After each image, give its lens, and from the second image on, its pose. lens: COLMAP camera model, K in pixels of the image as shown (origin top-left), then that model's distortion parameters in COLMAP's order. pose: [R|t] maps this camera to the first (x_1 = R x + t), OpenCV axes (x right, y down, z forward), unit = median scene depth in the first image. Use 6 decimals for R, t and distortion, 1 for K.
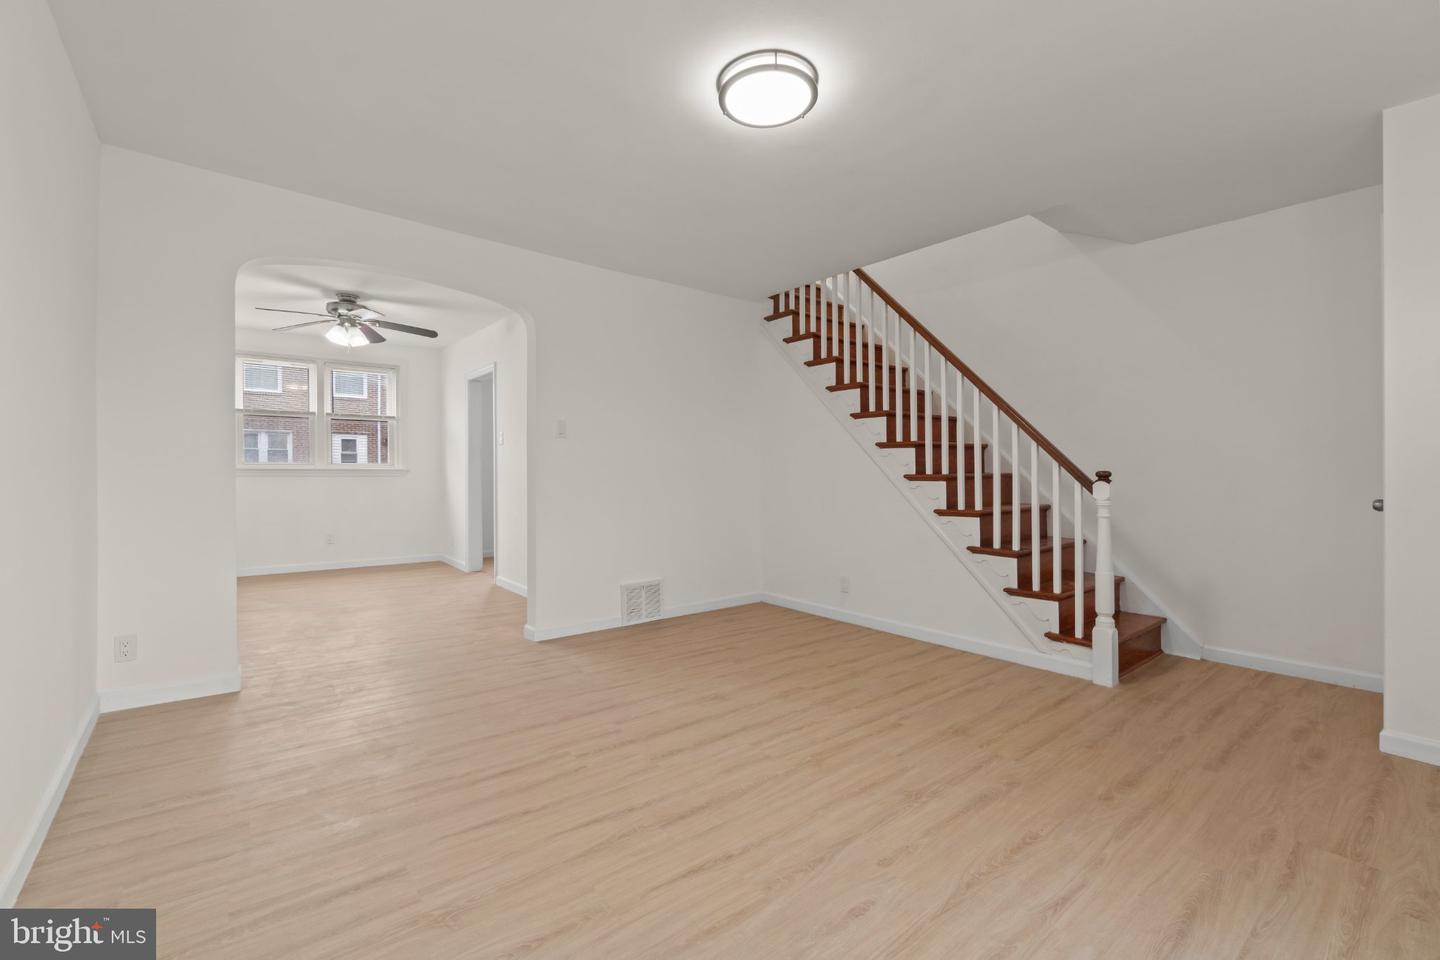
lens RADIAL K [[625.9, 0, 713.6], [0, 625.9, 481.0], [0, 0, 1]] dist [-0.000351, -0.000102]
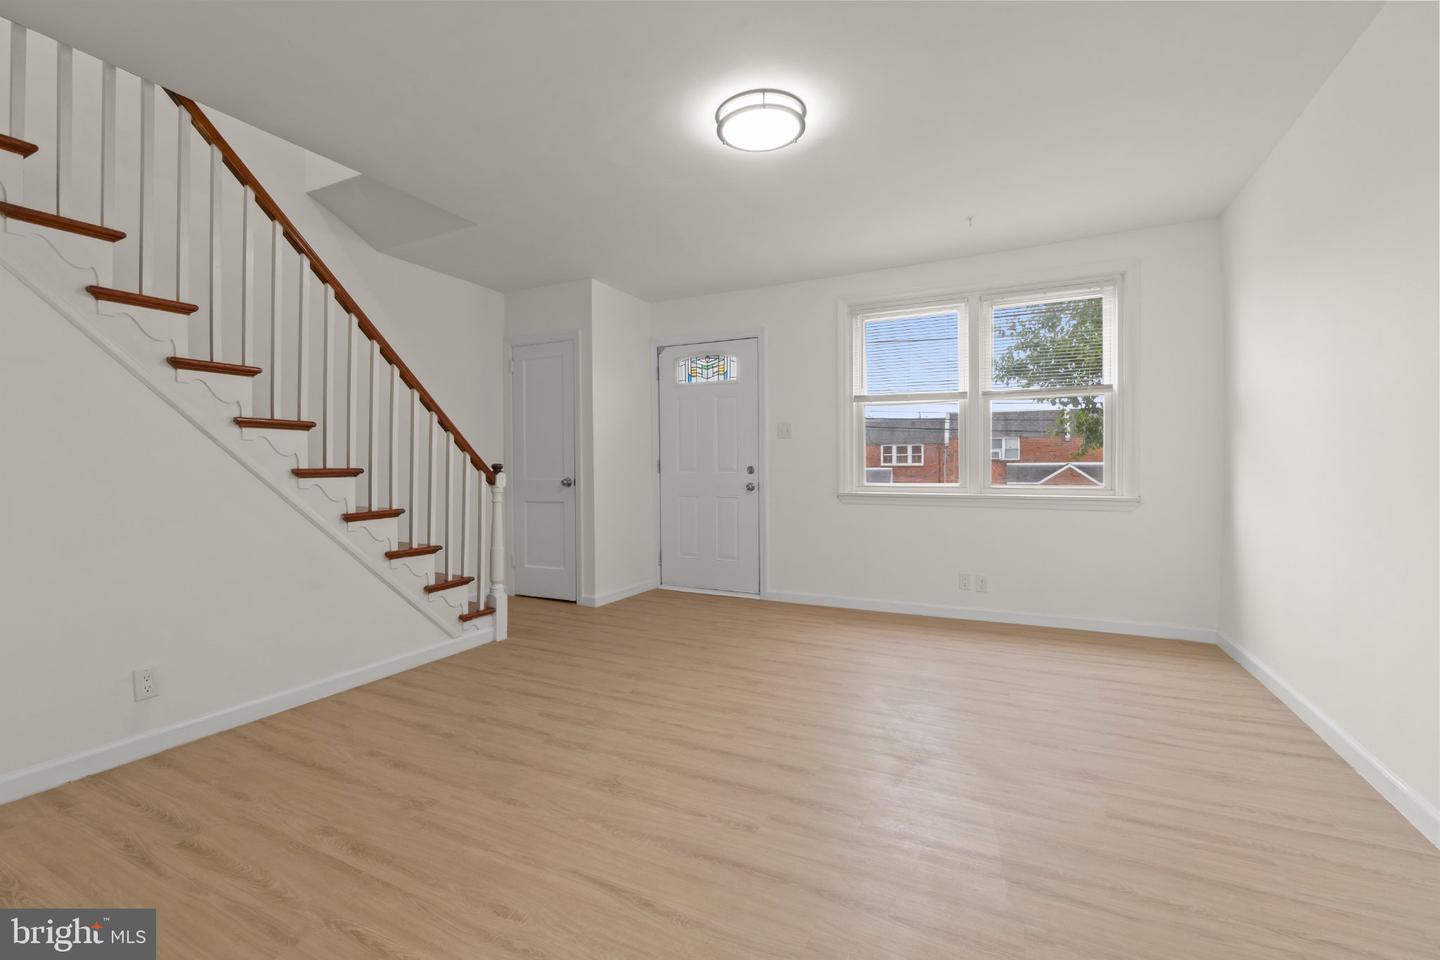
lens RADIAL K [[620.5, 0, 713.3], [0, 620.5, 476.8], [0, 0, 1]] dist [-0.005075, -0.000099]
pose [[-0.423426, -0.016854, 0.905774, -0.675960], [0.015660, 0.999541, 0.025920, -0.016537], [-0.905795, 0.025160, -0.422968, 1.190671]]
